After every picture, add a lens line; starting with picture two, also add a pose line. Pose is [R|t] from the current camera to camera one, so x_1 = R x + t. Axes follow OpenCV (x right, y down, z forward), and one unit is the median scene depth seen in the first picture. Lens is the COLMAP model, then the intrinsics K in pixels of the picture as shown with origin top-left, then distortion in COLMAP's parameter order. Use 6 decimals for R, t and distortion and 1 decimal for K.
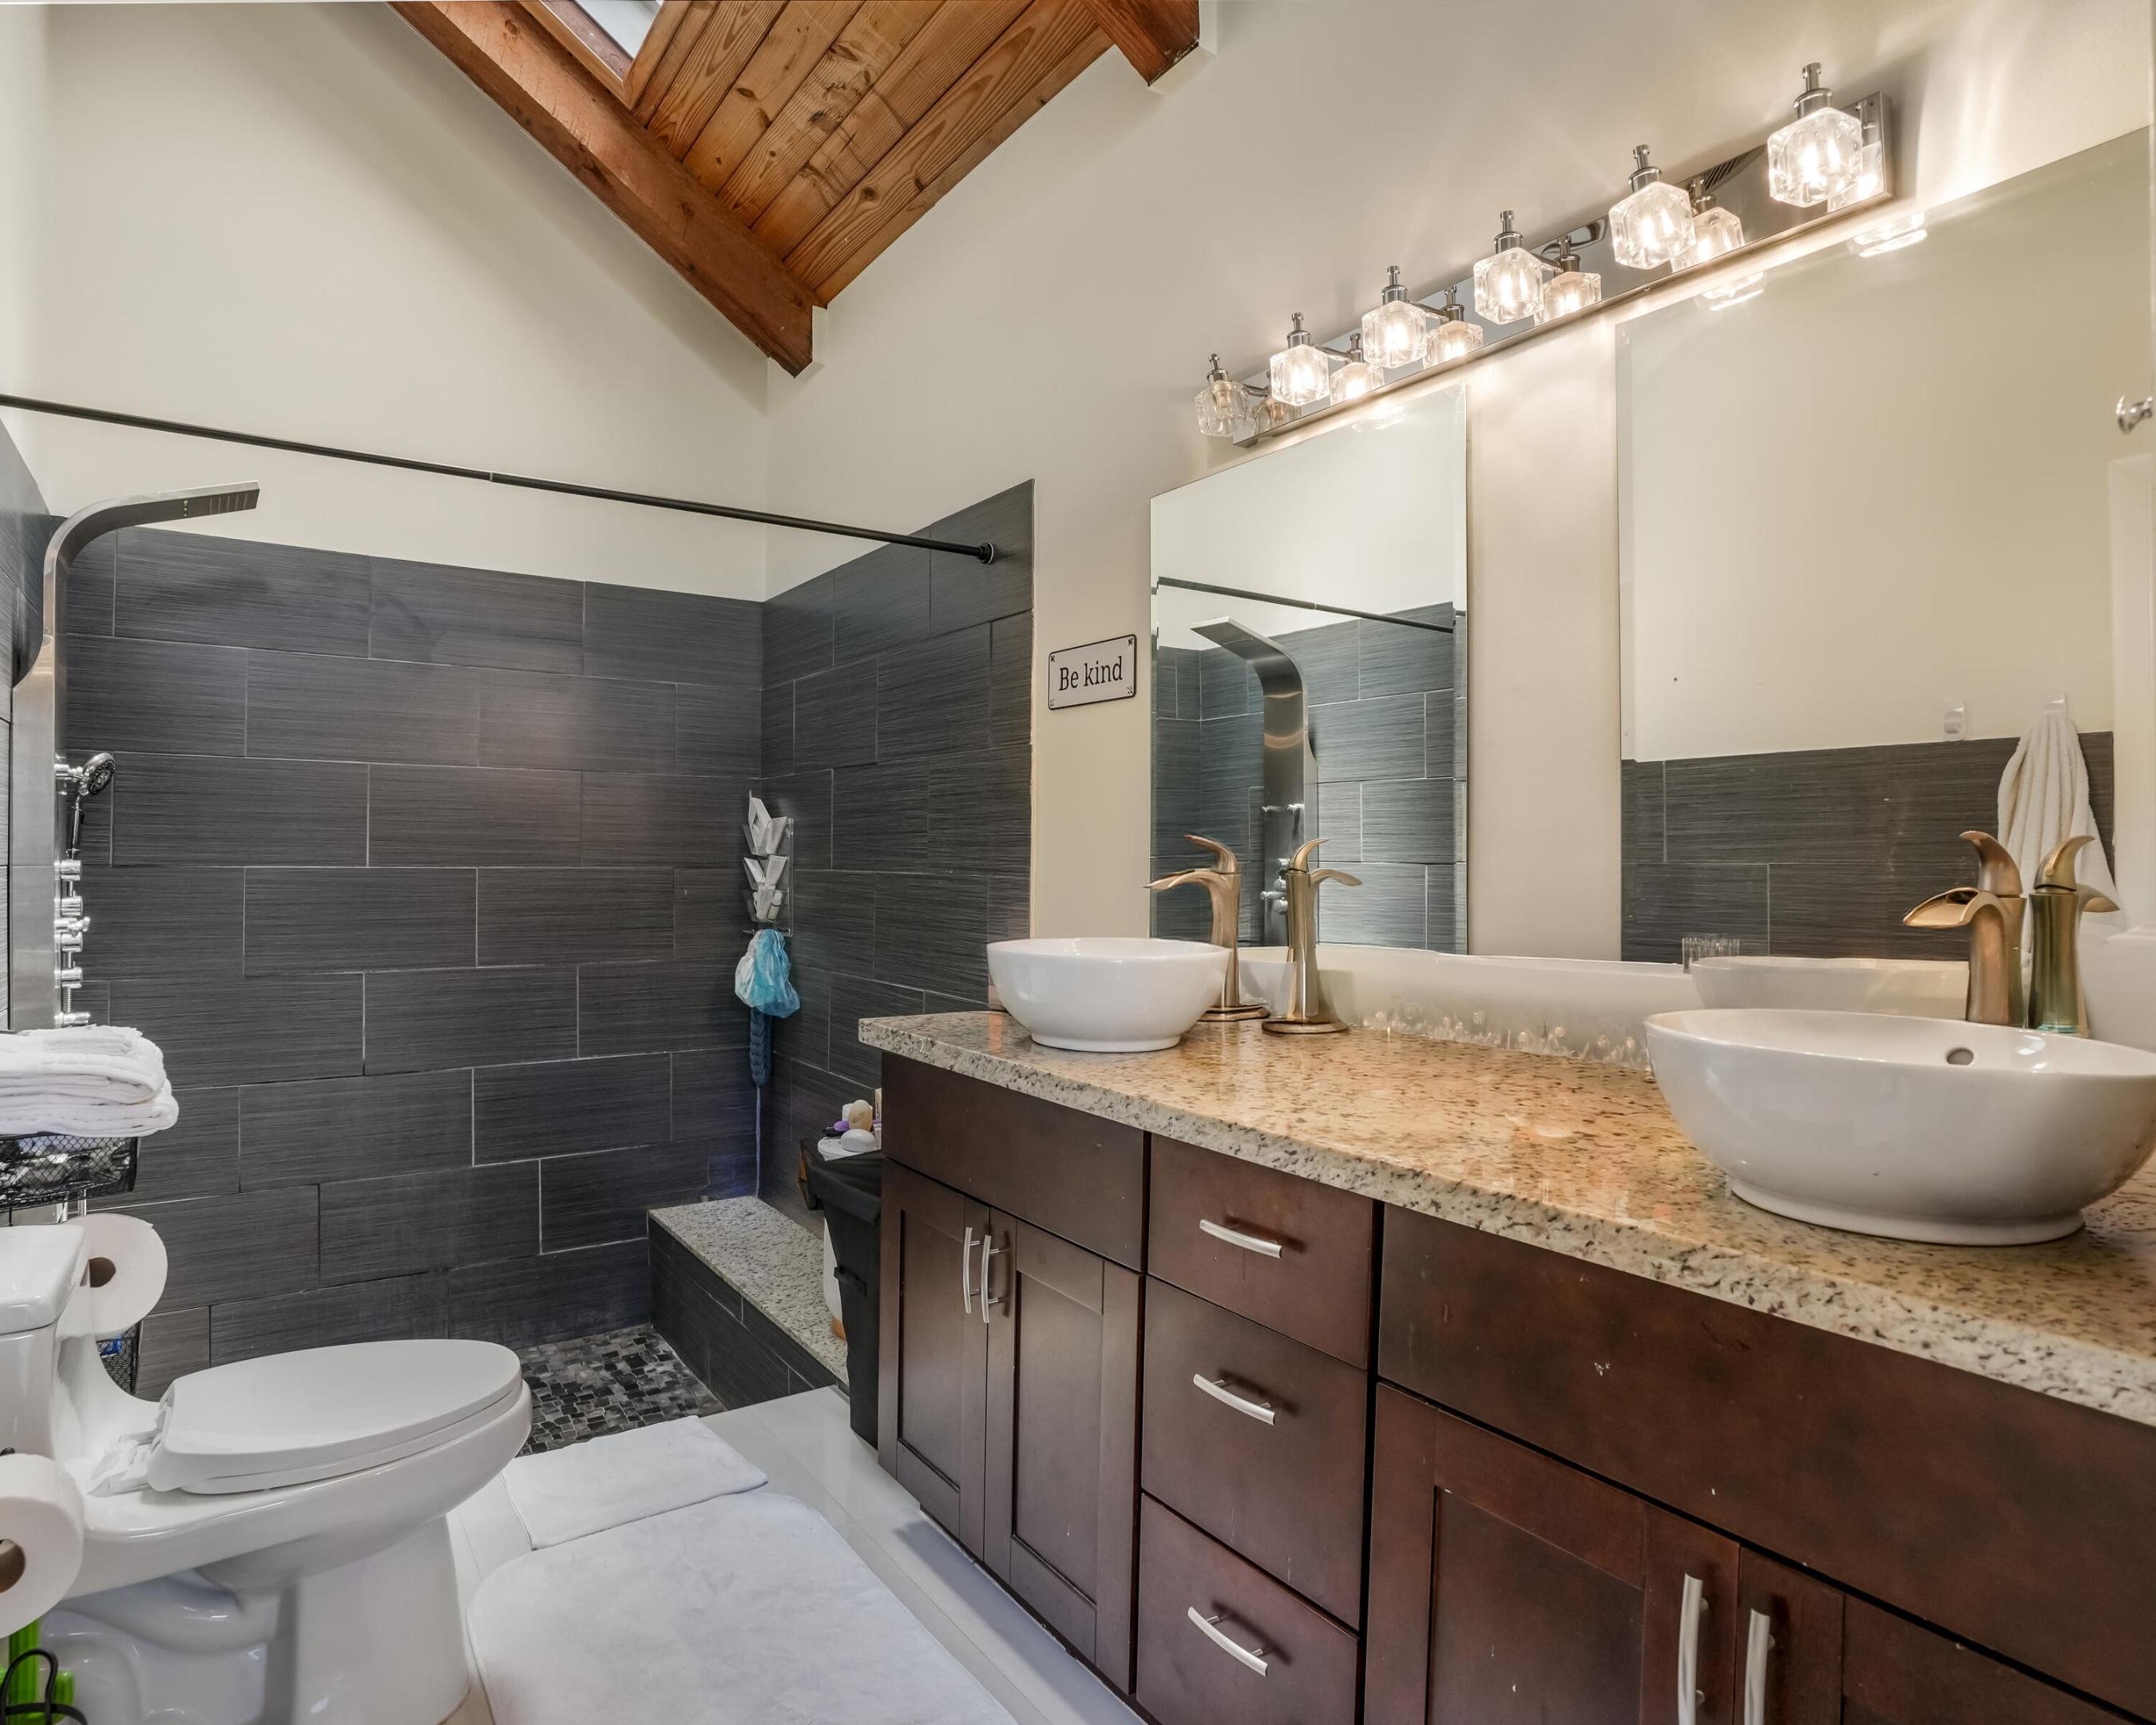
lens RADIAL K [[1248.1, 0, 1067.7], [0, 1248.1, 878.4], [0, 0, 1]] dist [-0.068372, 0.029642]
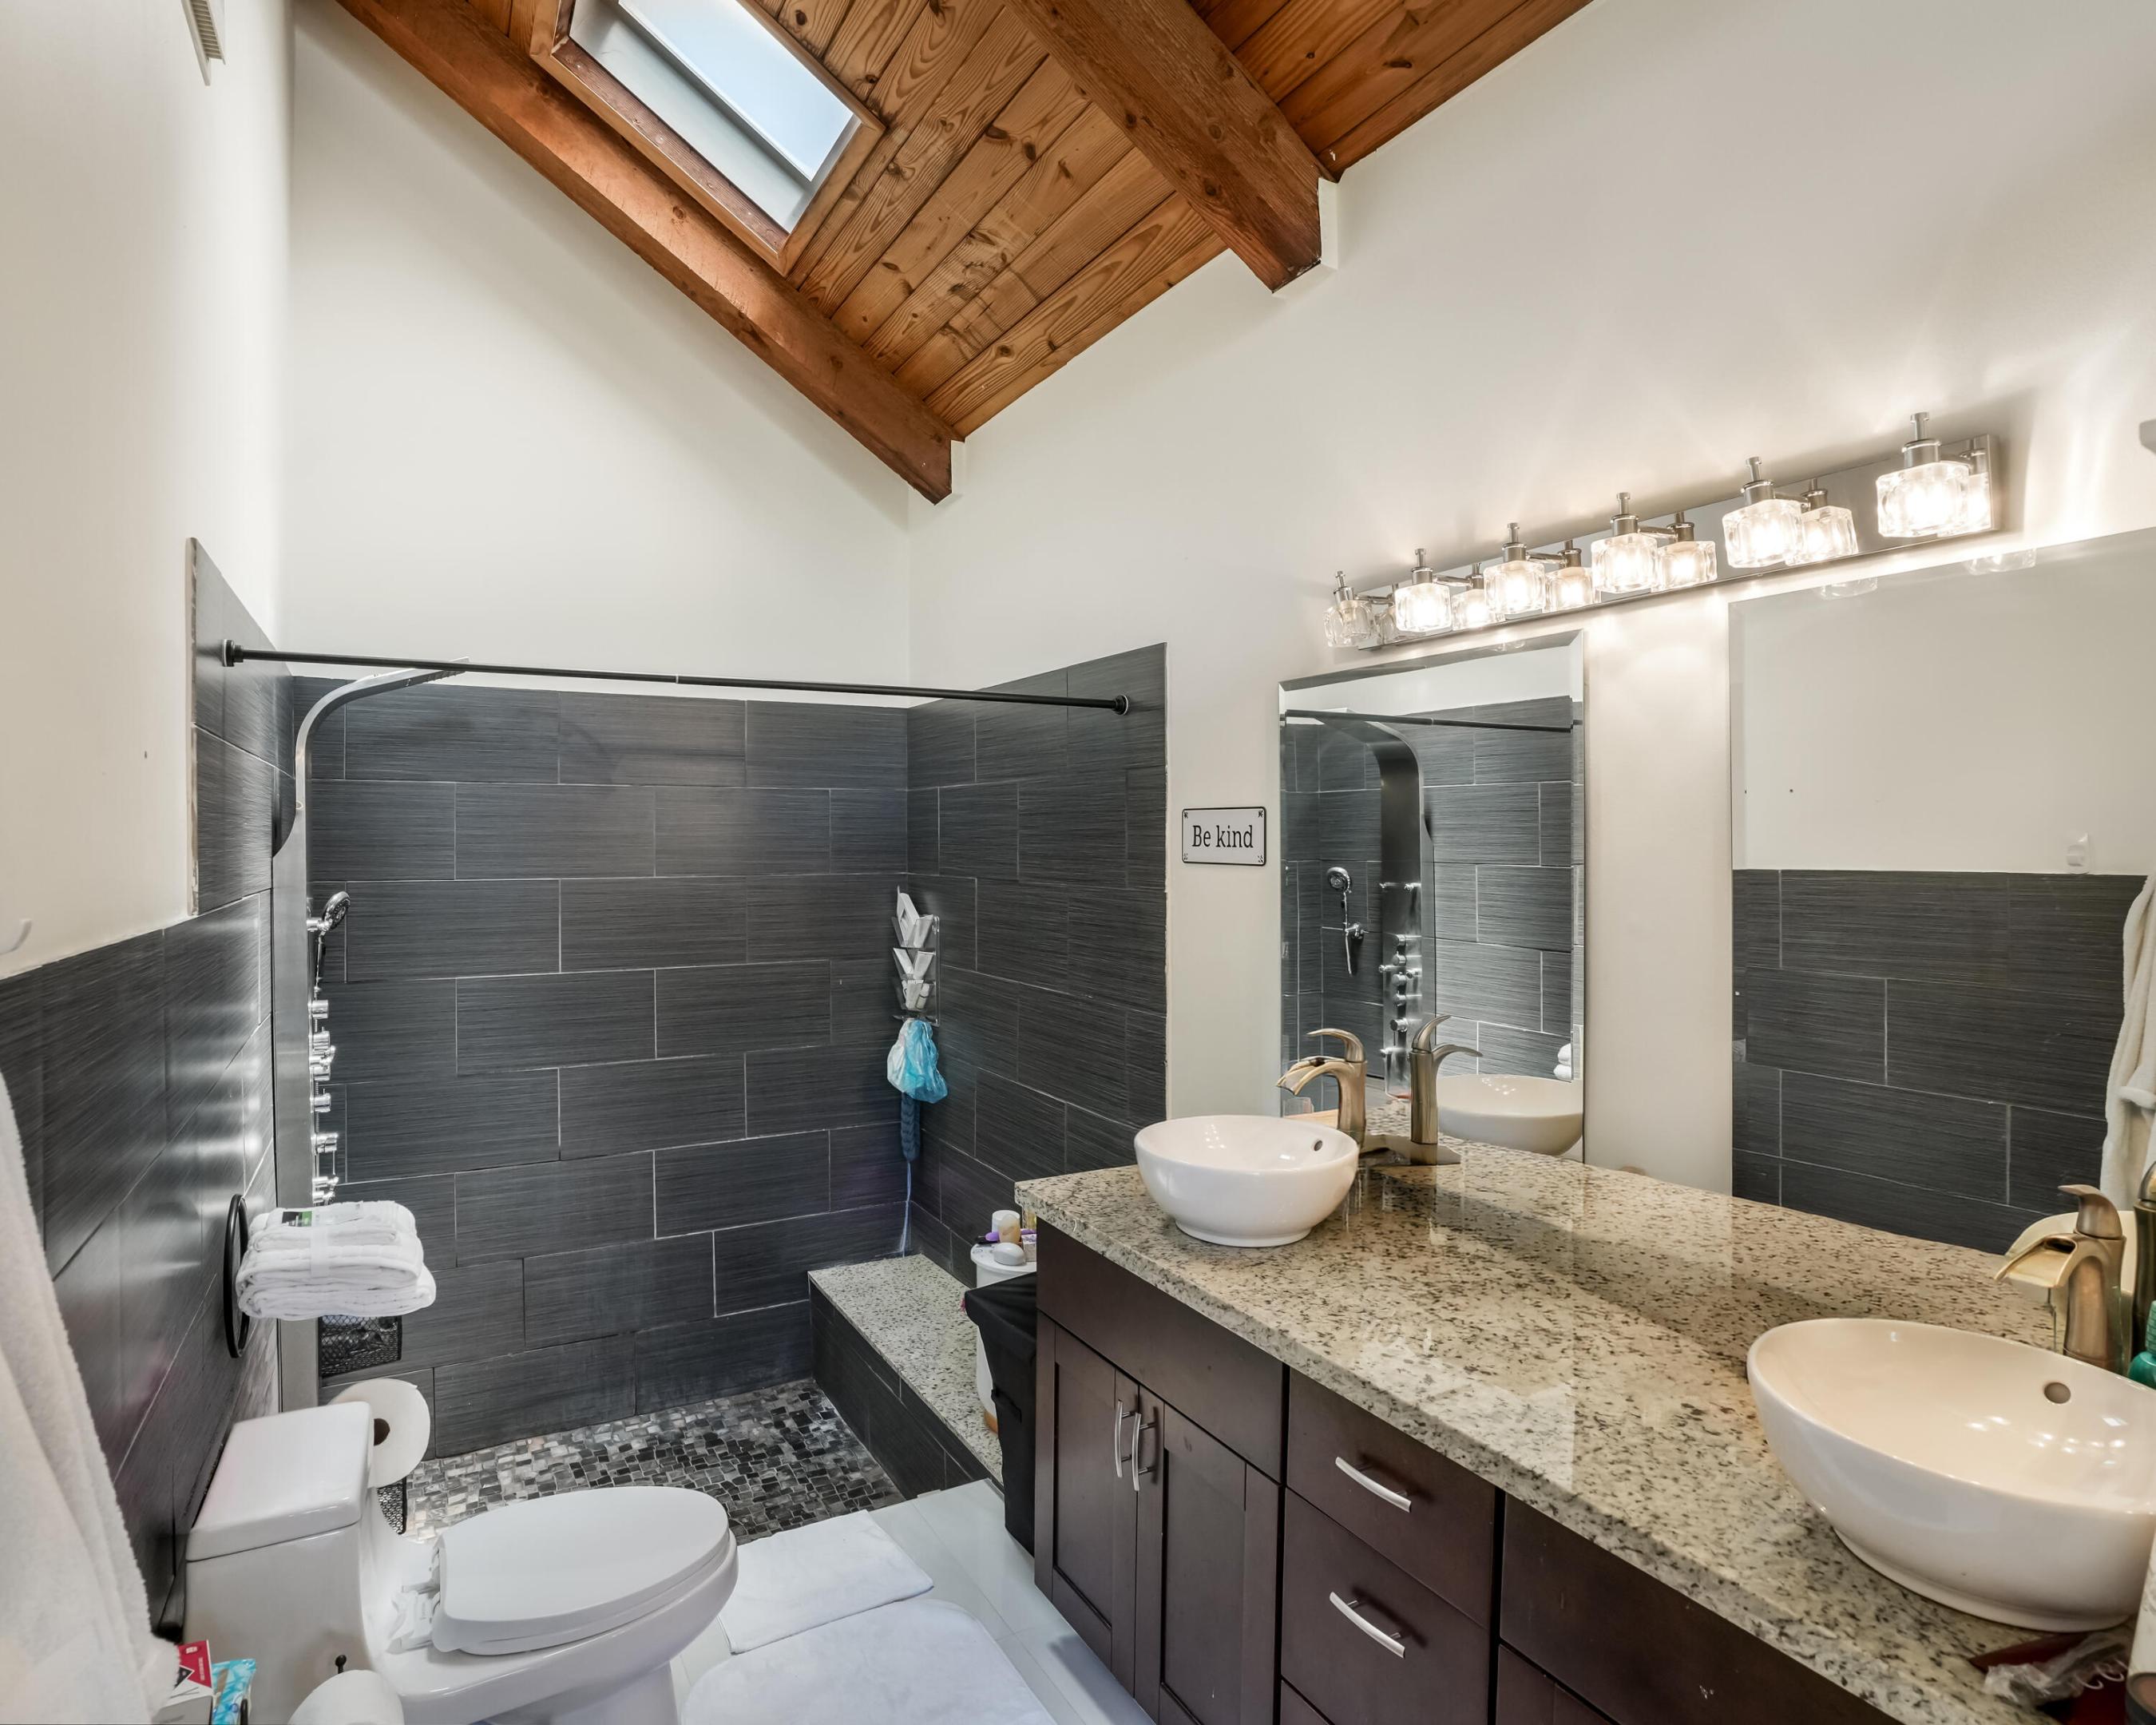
lens RADIAL K [[1212.2, 0, 1068.4], [0, 1212.2, 842.9], [0, 0, 1]] dist [-0.069296, 0.025065]
pose [[0.995698, -0.008047, -0.092307, -0.015382], [0.008202, 0.999966, 0.001299, -0.146264], [0.092293, -0.002051, 0.995730, -0.043209]]
